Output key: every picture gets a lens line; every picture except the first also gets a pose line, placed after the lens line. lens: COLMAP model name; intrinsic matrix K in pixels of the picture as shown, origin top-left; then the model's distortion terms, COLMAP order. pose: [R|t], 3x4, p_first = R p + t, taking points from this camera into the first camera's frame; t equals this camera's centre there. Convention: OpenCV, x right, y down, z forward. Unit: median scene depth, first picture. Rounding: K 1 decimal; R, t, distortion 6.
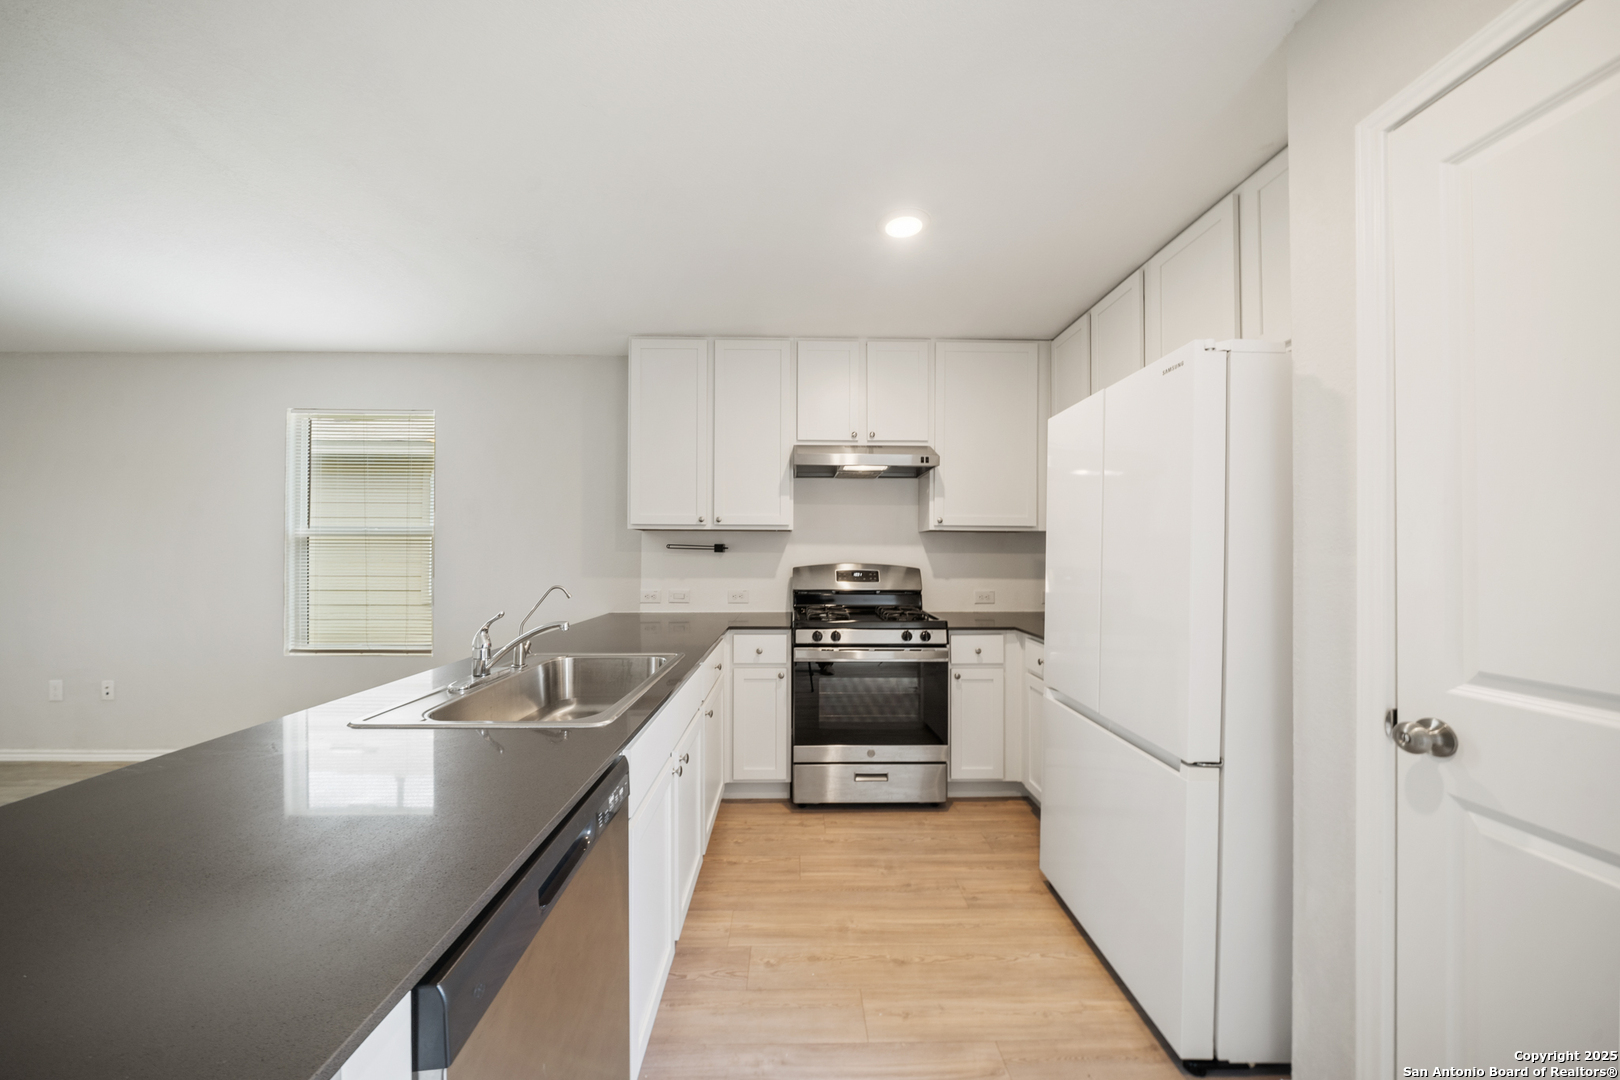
lens RADIAL K [[558.8, 0, 805.1], [0, 558.8, 548.0], [0, 0, 1]] dist [-0.004901, 0.000019]
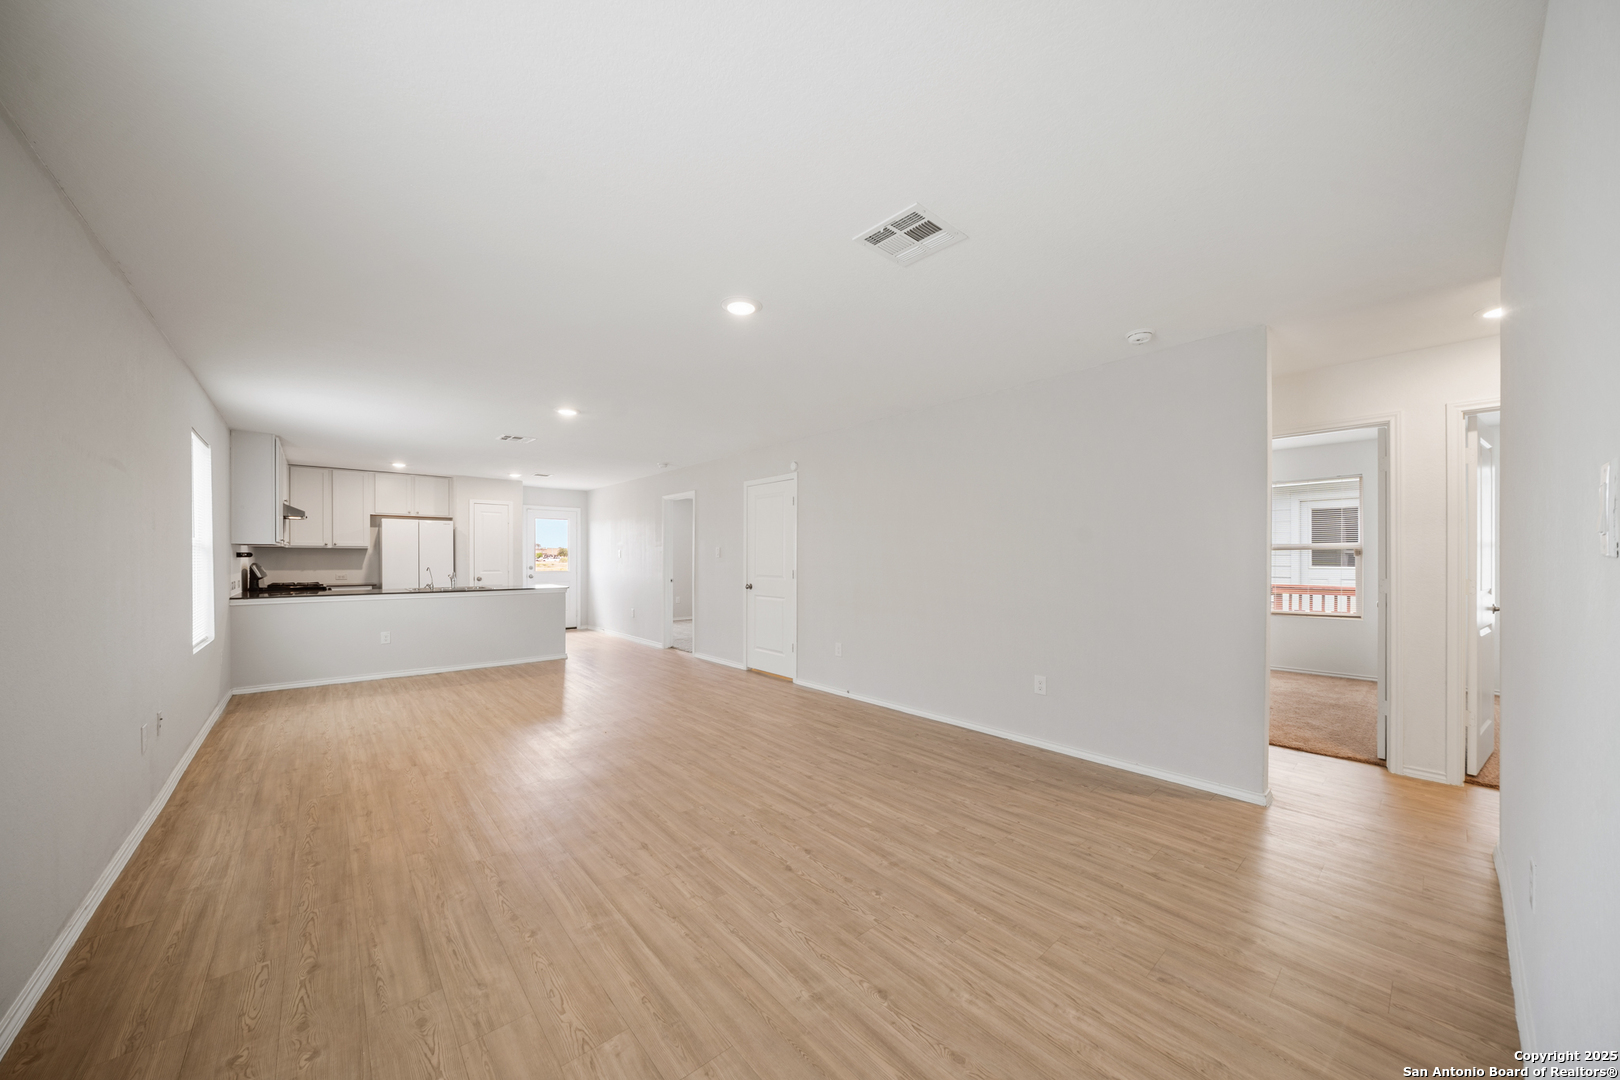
lens RADIAL K [[558.8, 0, 815.9], [0, 558.8, 563.2], [0, 0, 1]] dist [-0.004901, 0.000019]
pose [[-0.655622, -0.011978, 0.754994, -2.818346], [-0.009619, 0.999926, 0.007511, -0.004320], [-0.755028, -0.002338, -0.655688, 0.880760]]
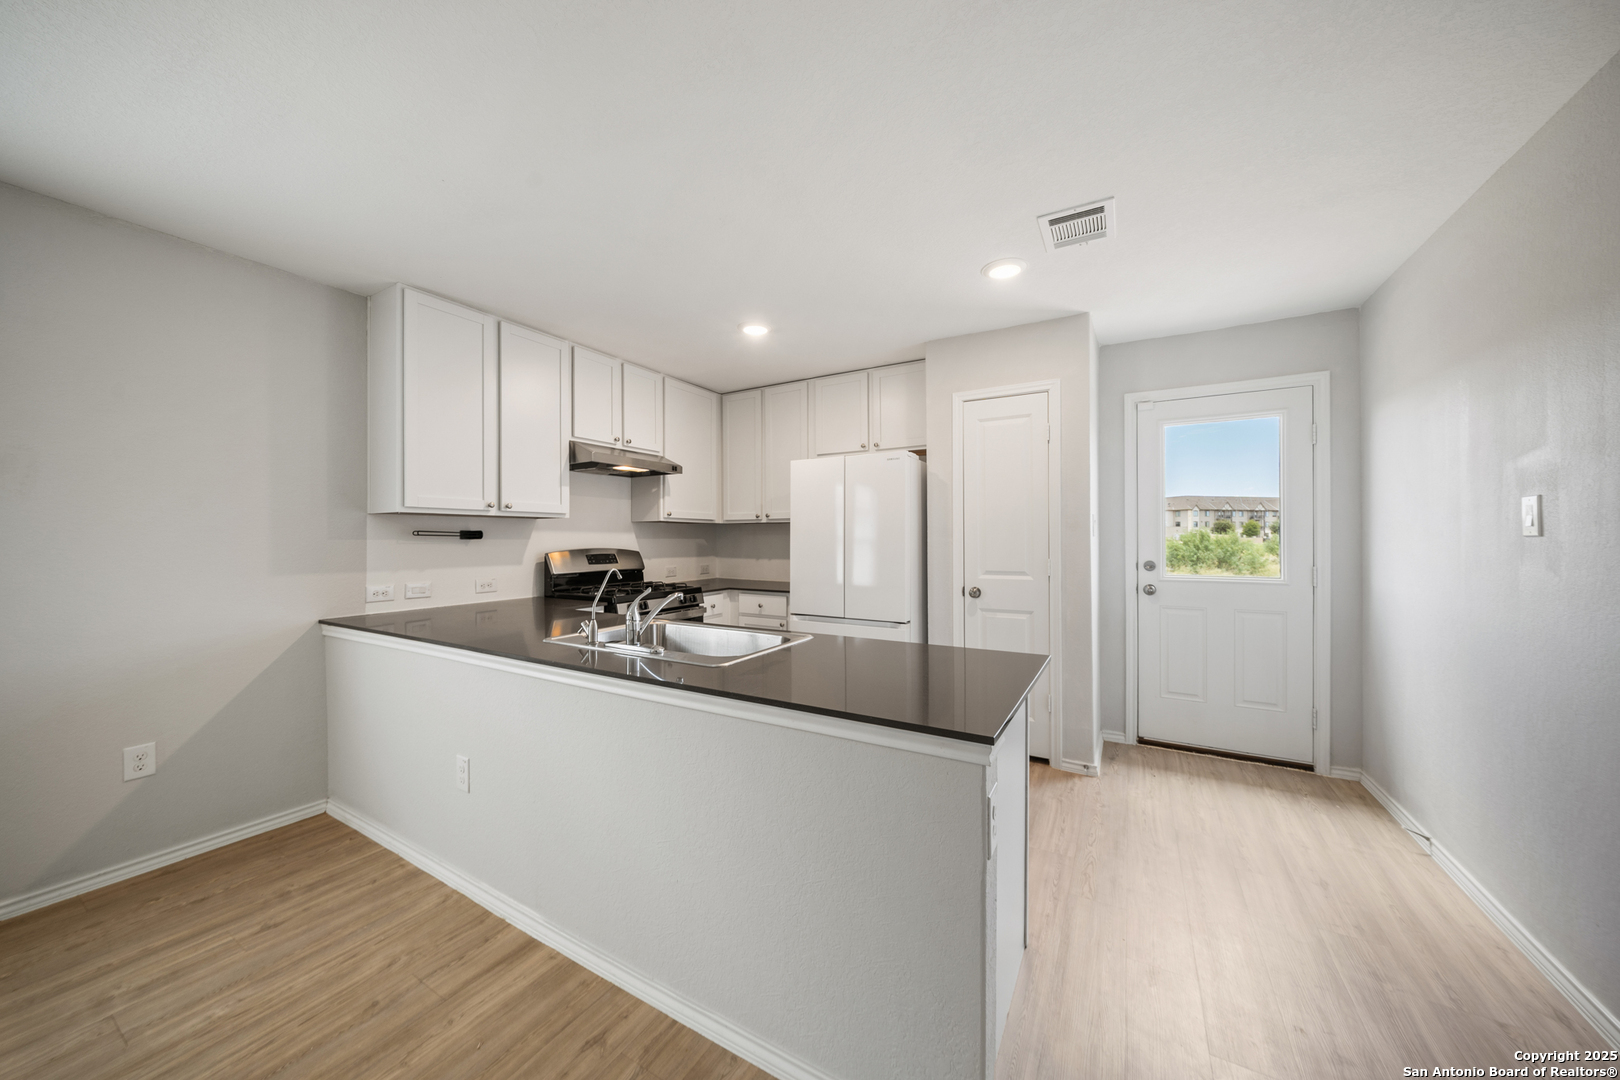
lens RADIAL K [[558.8, 0, 797.1], [0, 558.8, 538.3], [0, 0, 1]] dist [-0.004901, 0.000019]
pose [[0.521926, -0.004939, 0.852977, -0.738216], [-0.001868, 0.999974, 0.006933, -0.001788], [-0.852989, -0.005212, 0.521903, 0.054224]]
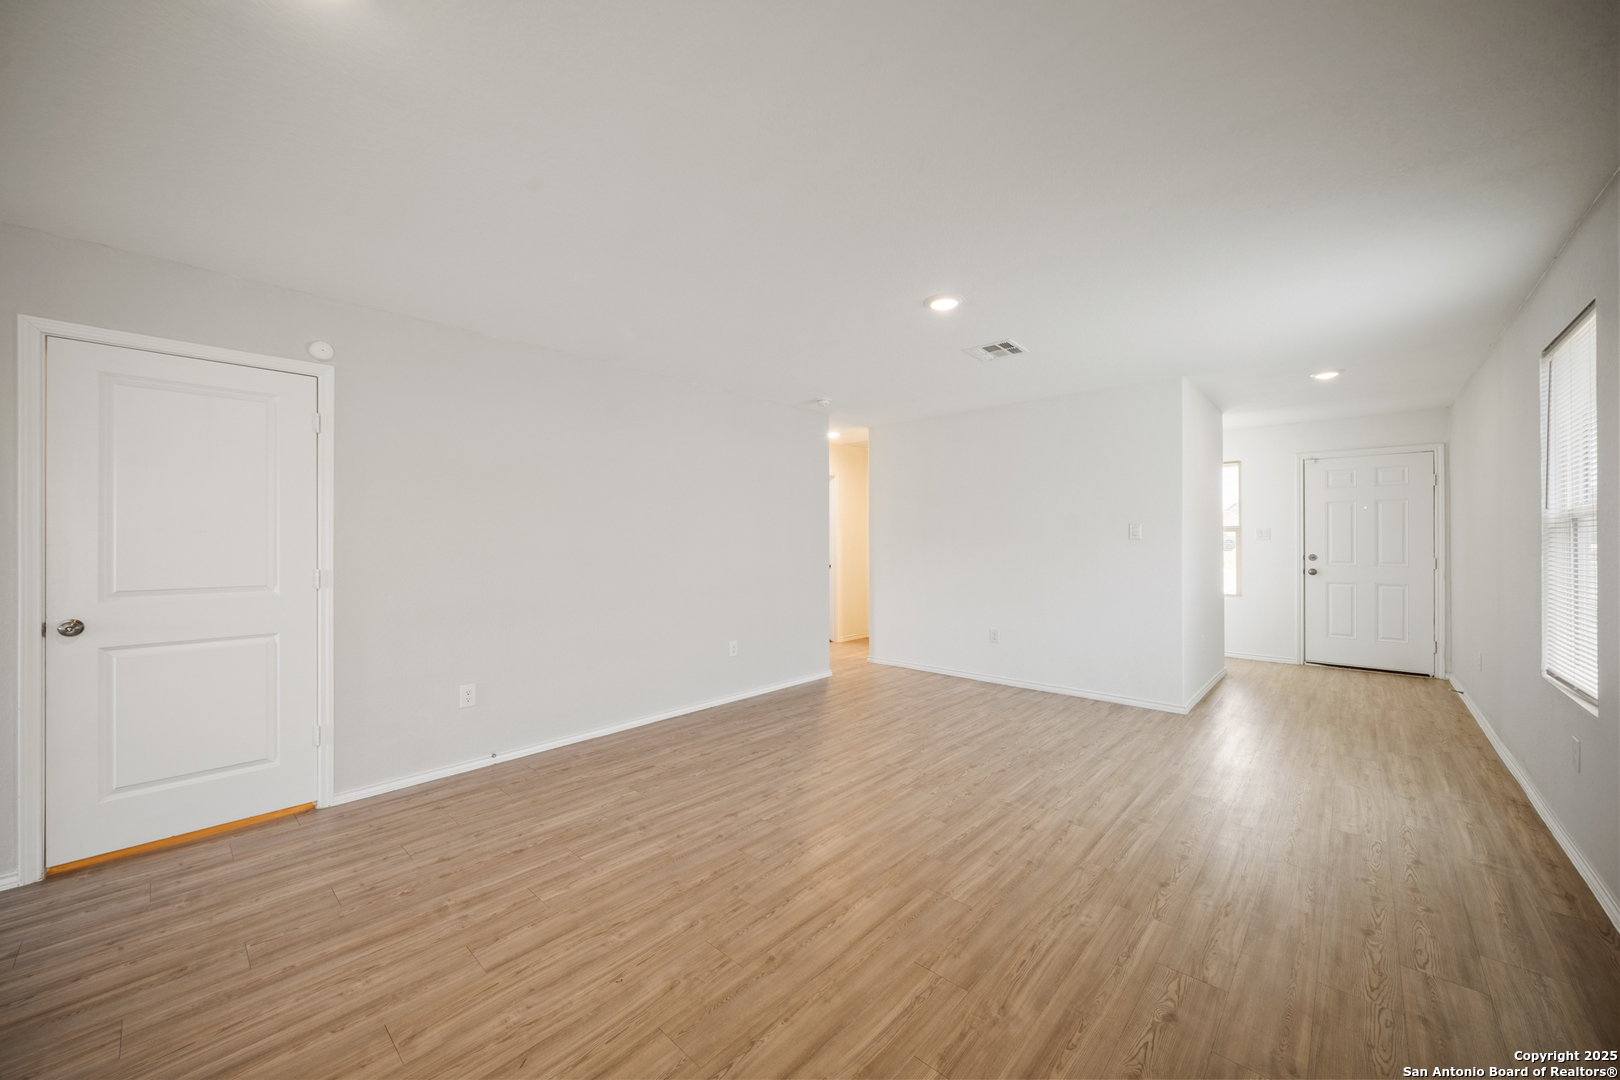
lens RADIAL K [[598.5, 0, 790.9], [0, 598.5, 539.5], [0, 0, 1]] dist [-0.005173, 0.000010]
pose [[-0.698058, -0.002780, -0.716036, -1.186714], [0.007896, 0.999902, -0.011580, 0.003343], [0.715998, -0.013737, -0.697967, 0.902453]]
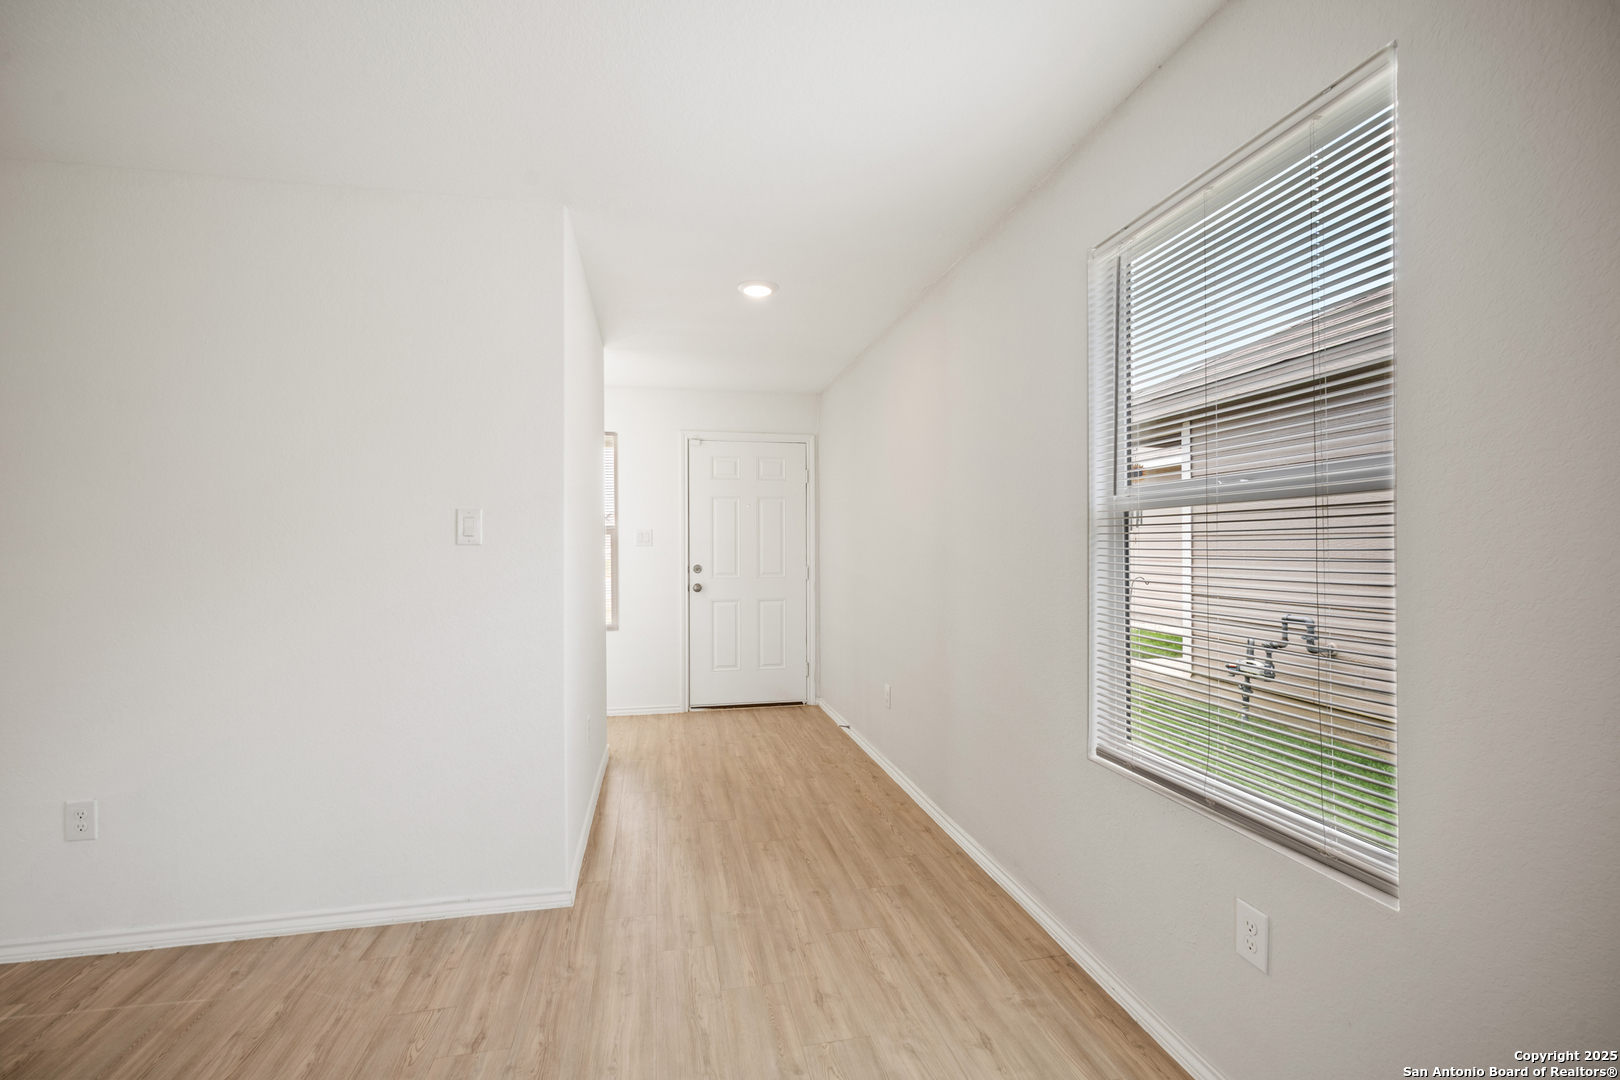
lens RADIAL K [[698.3, 0, 813.4], [0, 698.3, 551.6], [0, 0, 1]] dist [-0.004718, -0.000181]
pose [[0.199586, 0.003274, -0.979875, -2.024077], [0.013020, 0.999897, 0.005993, 0.003186], [0.979794, -0.013954, 0.199523, 0.695336]]
